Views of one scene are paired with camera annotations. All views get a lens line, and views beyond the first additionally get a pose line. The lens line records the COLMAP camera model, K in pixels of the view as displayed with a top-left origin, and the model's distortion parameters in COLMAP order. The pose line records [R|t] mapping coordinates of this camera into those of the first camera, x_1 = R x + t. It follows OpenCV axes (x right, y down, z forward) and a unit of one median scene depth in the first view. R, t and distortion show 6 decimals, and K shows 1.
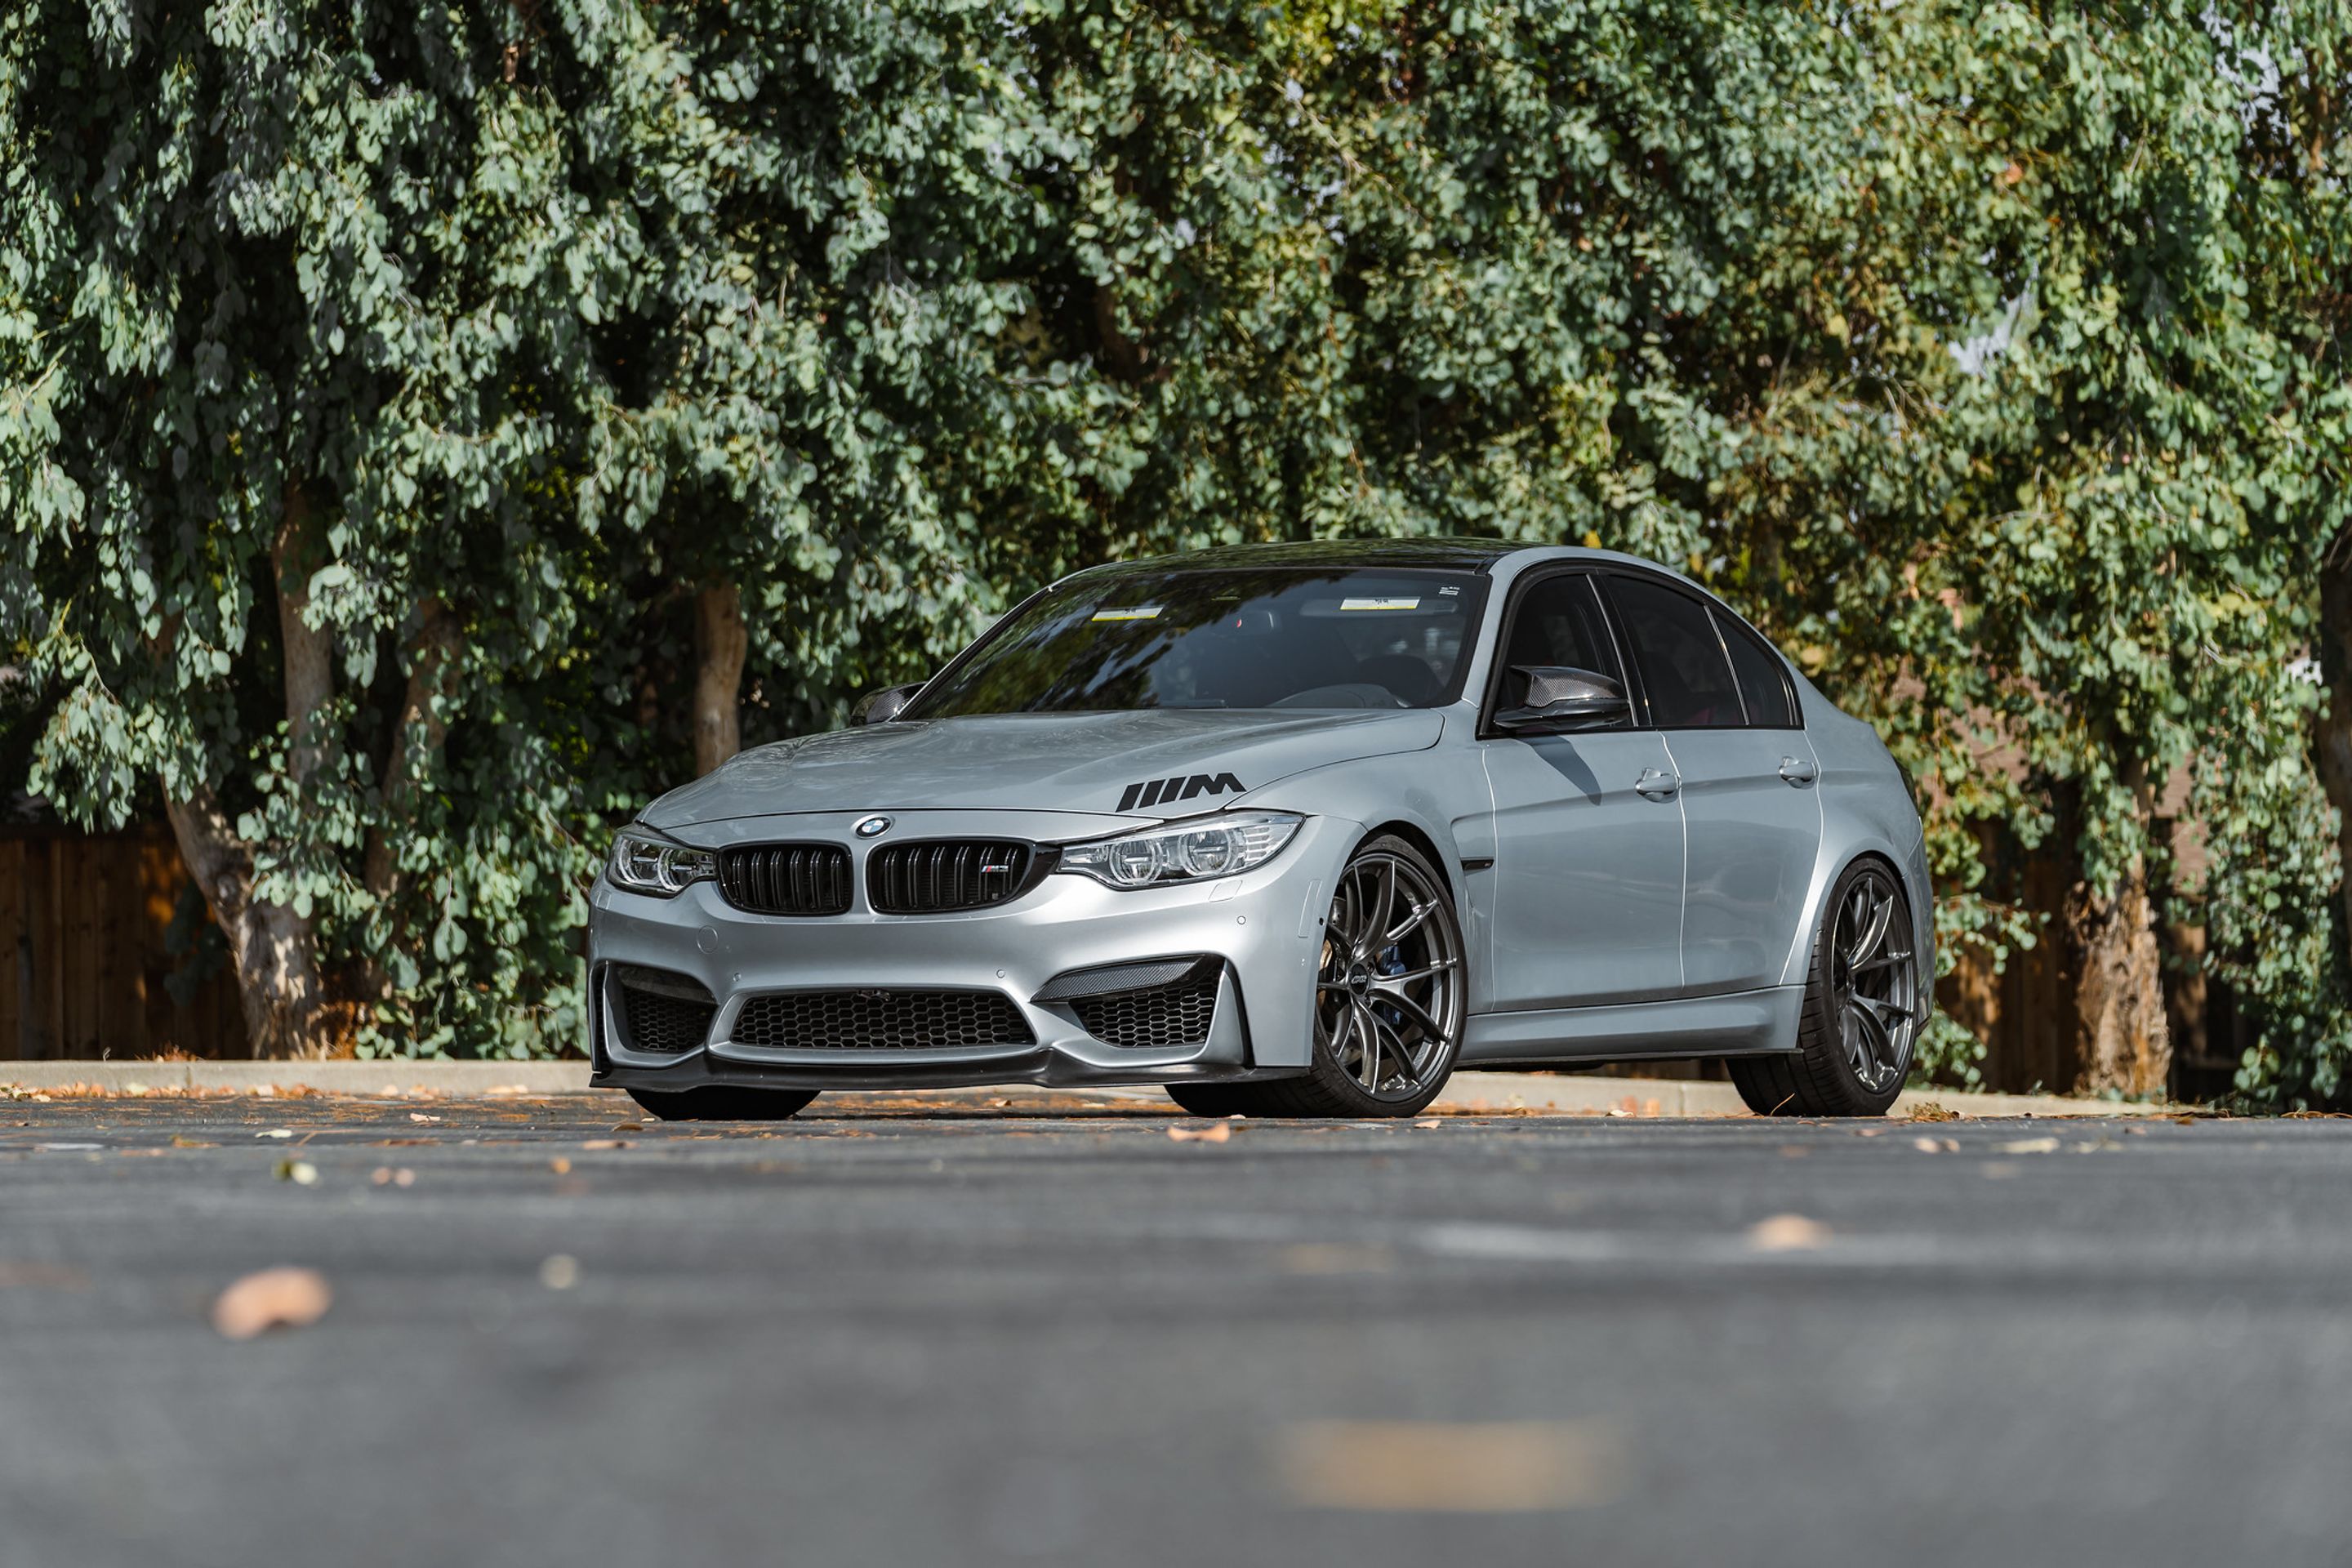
lens RADIAL K [[8962.2, 0, 1176.0], [0, 8962.2, 784.0], [0, 0, 1]] dist [0.077452, -0.999538]
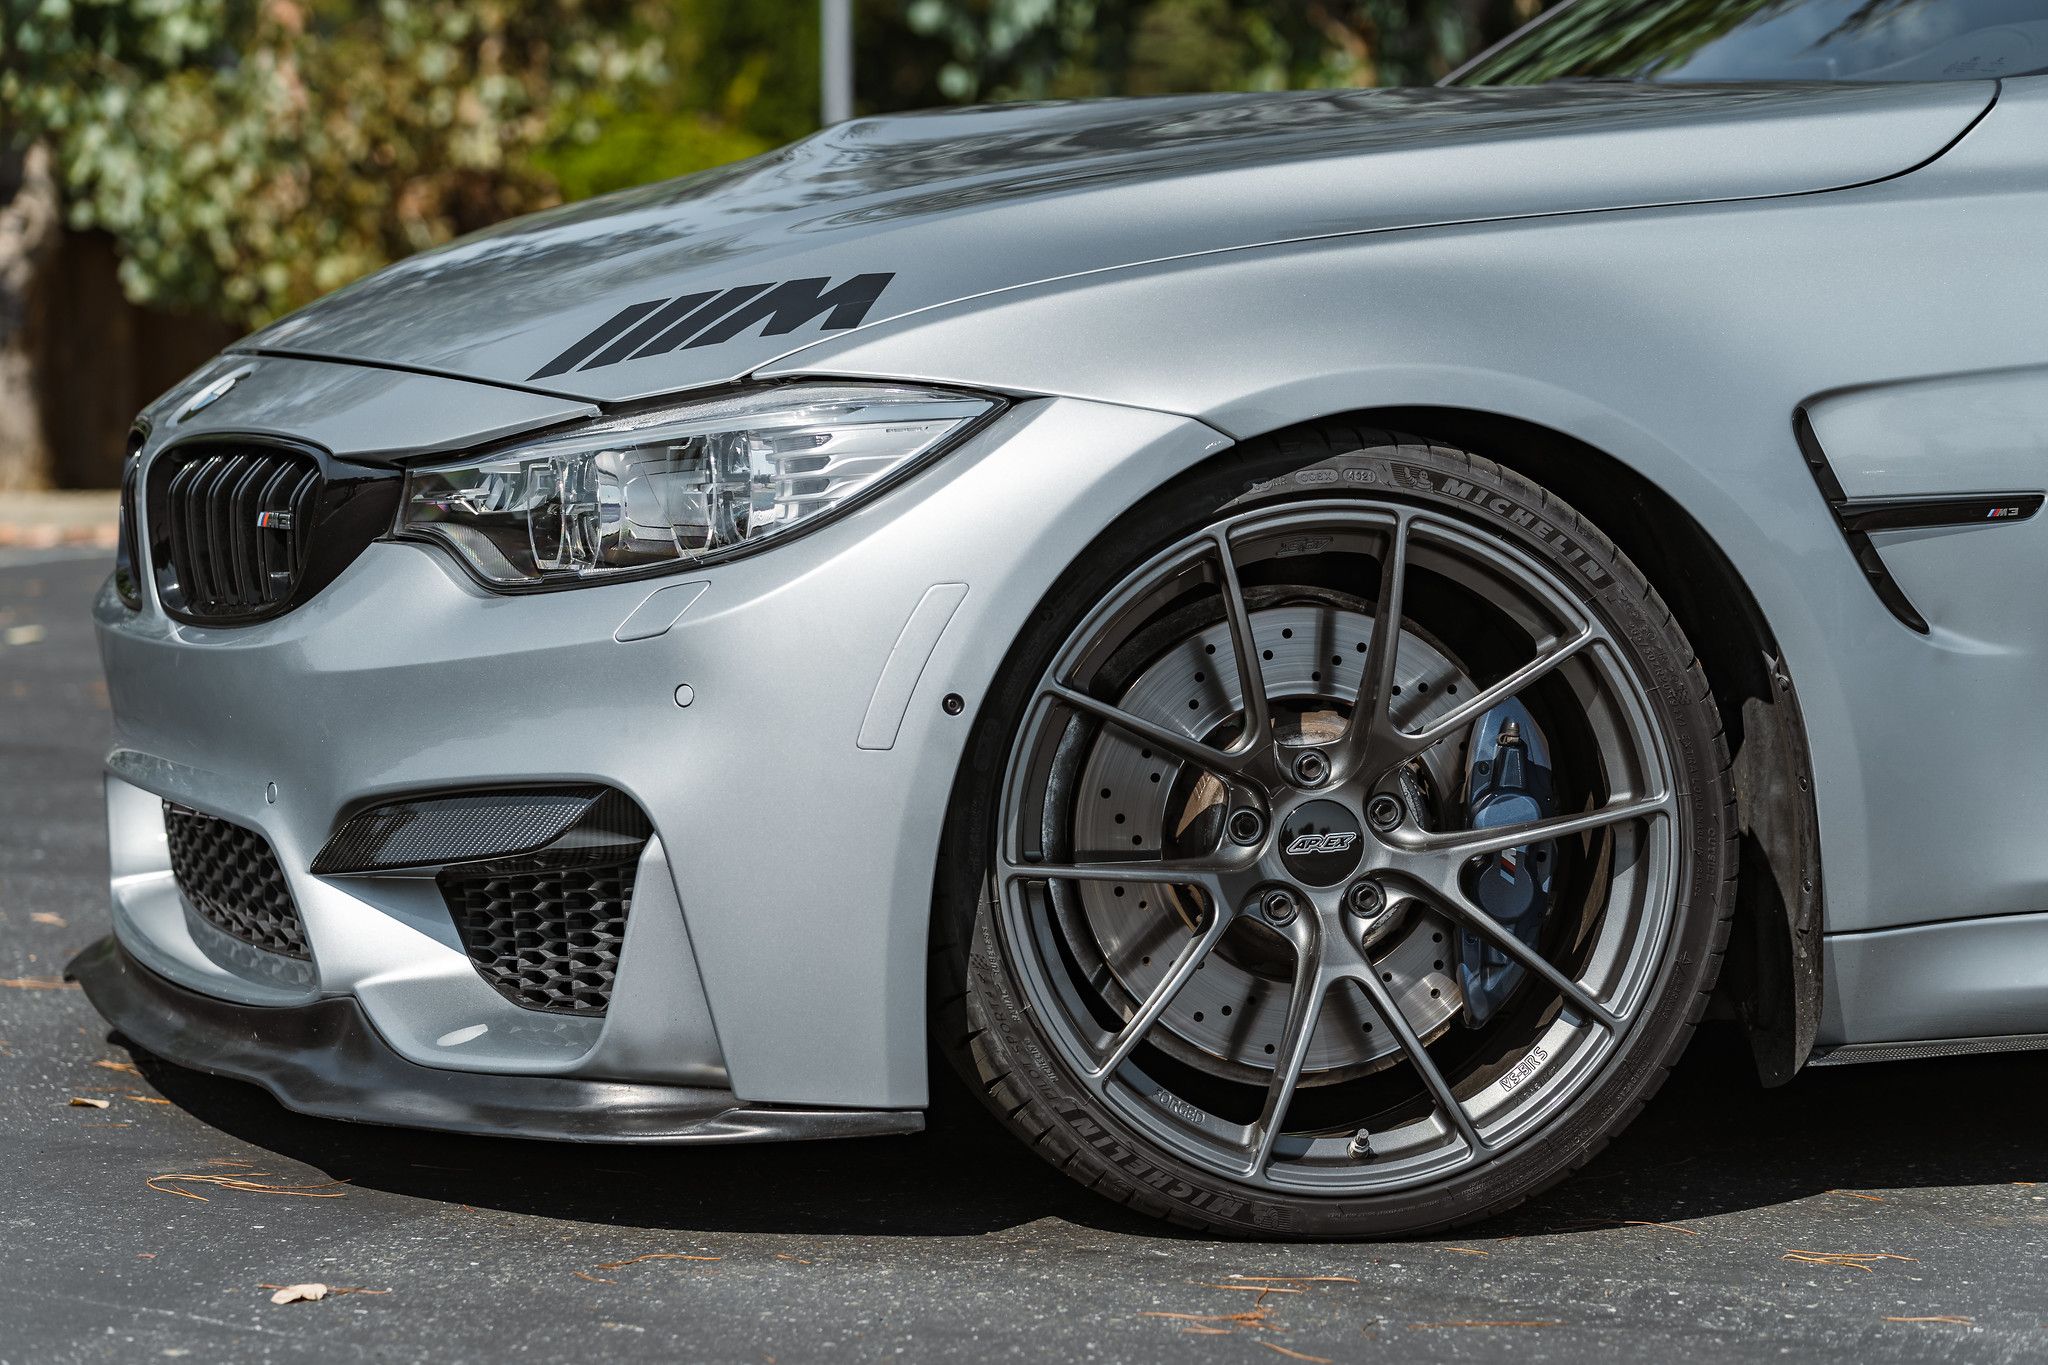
lens RADIAL K [[6004.1, 0, 1024.0], [0, 6004.1, 682.5], [0, 0, 1]] dist [0.026017, -0.820430]
pose [[0.725075, 0.066741, -0.685428, 0.112632], [0.007474, 0.994472, 0.104739, -0.006444], [0.688629, -0.081067, 0.720568, 0.519539]]
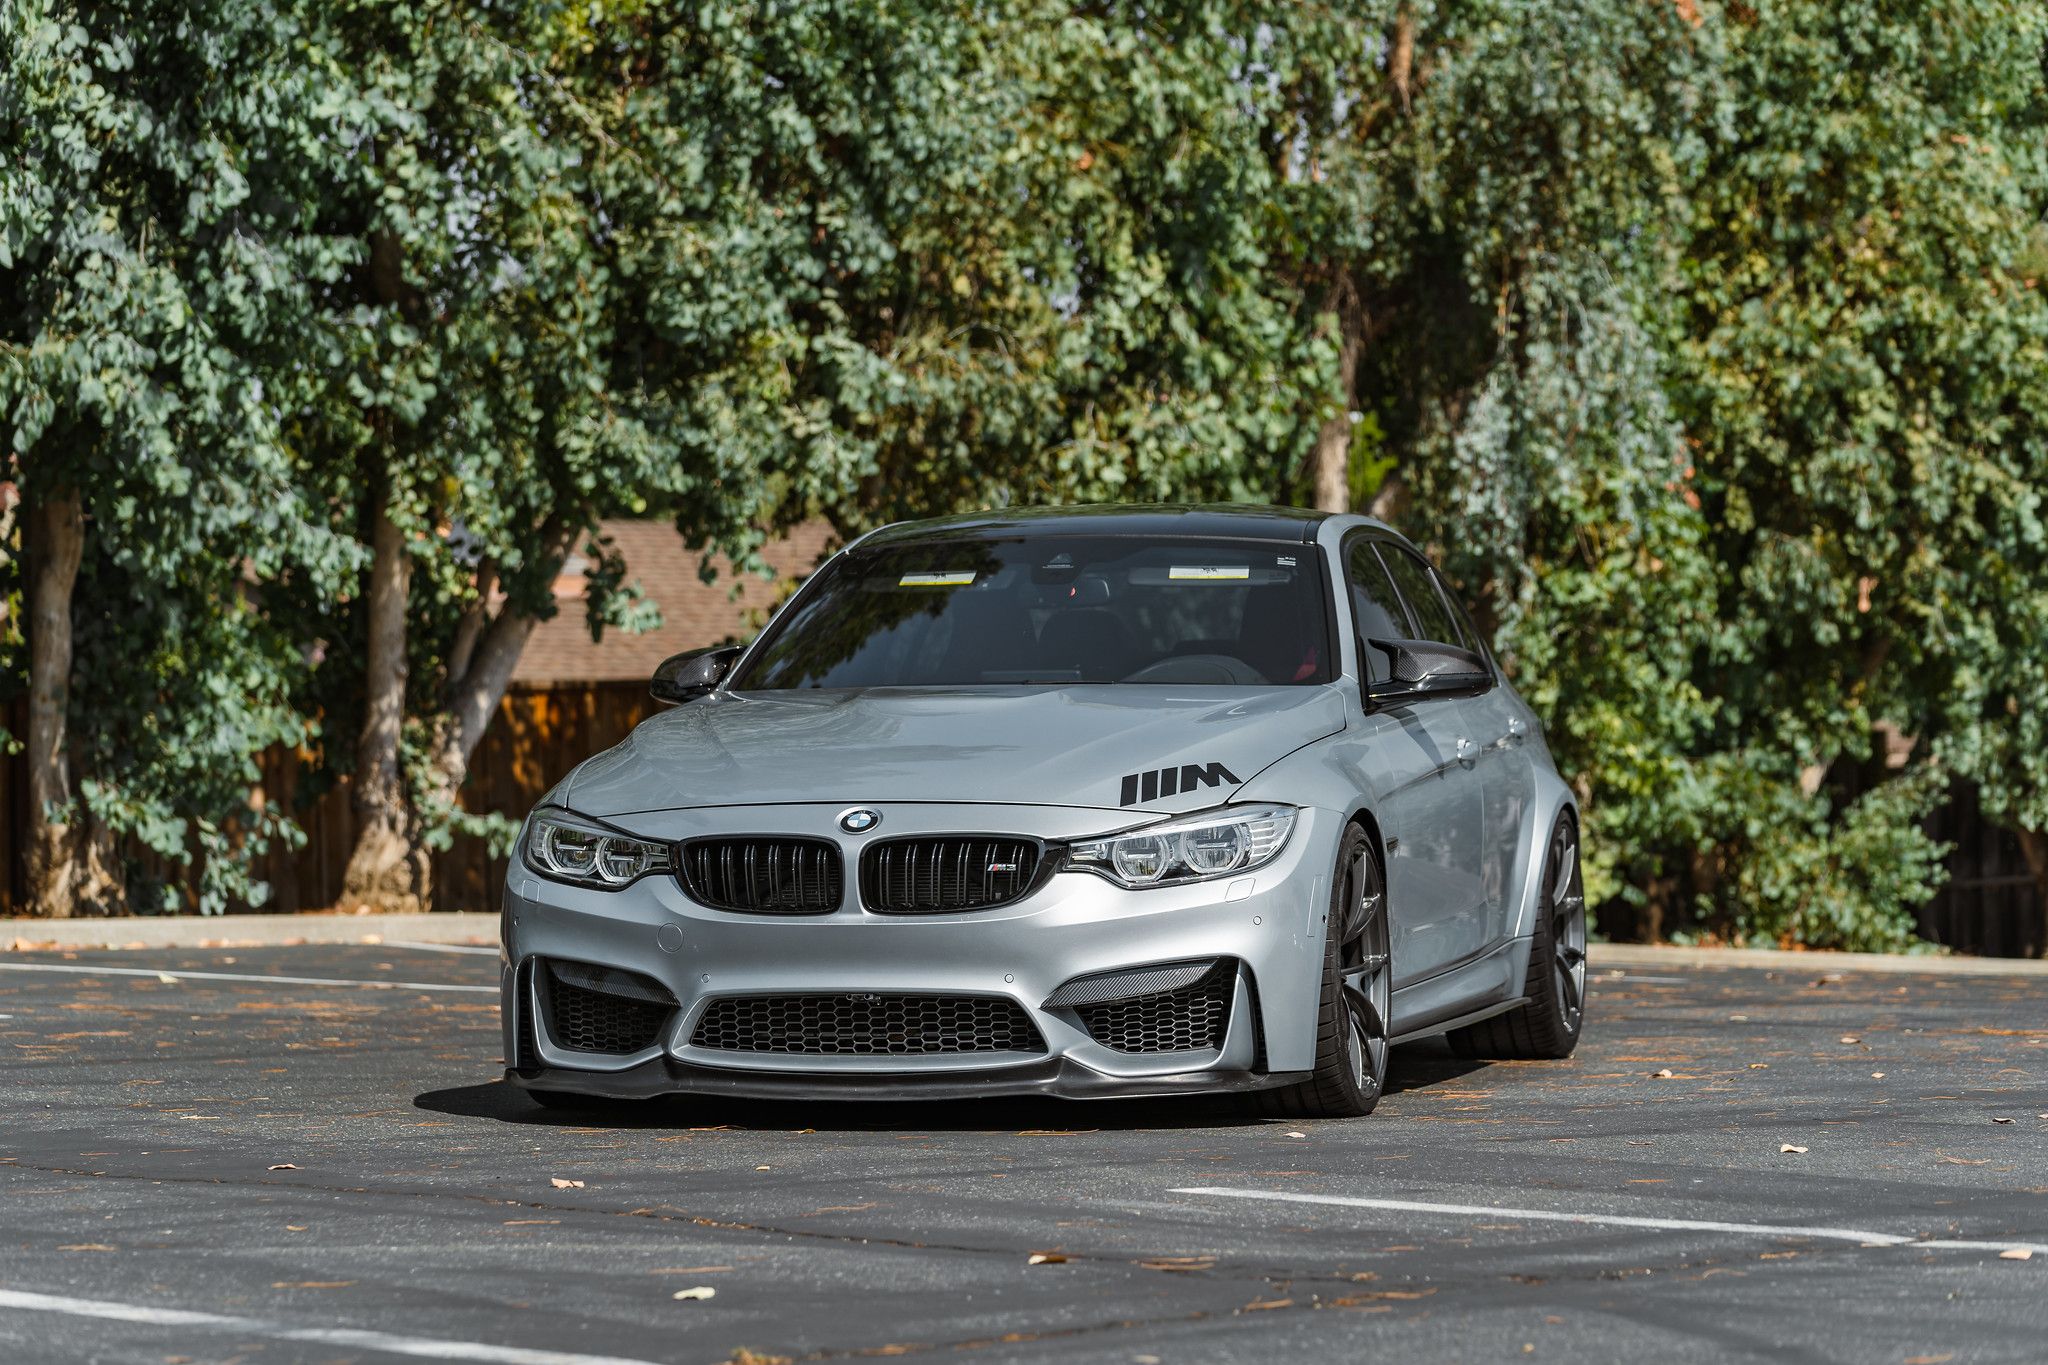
lens RADIAL K [[6004.1, 0, 1024.0], [0, 6004.1, 682.5], [0, 0, 1]] dist [0.026017, -0.820430]
pose [[0.977566, 0.002986, 0.210610, -0.094383], [-0.006778, 0.999828, 0.017284, -0.013120], [-0.210522, -0.018324, 0.977417, 0.235776]]
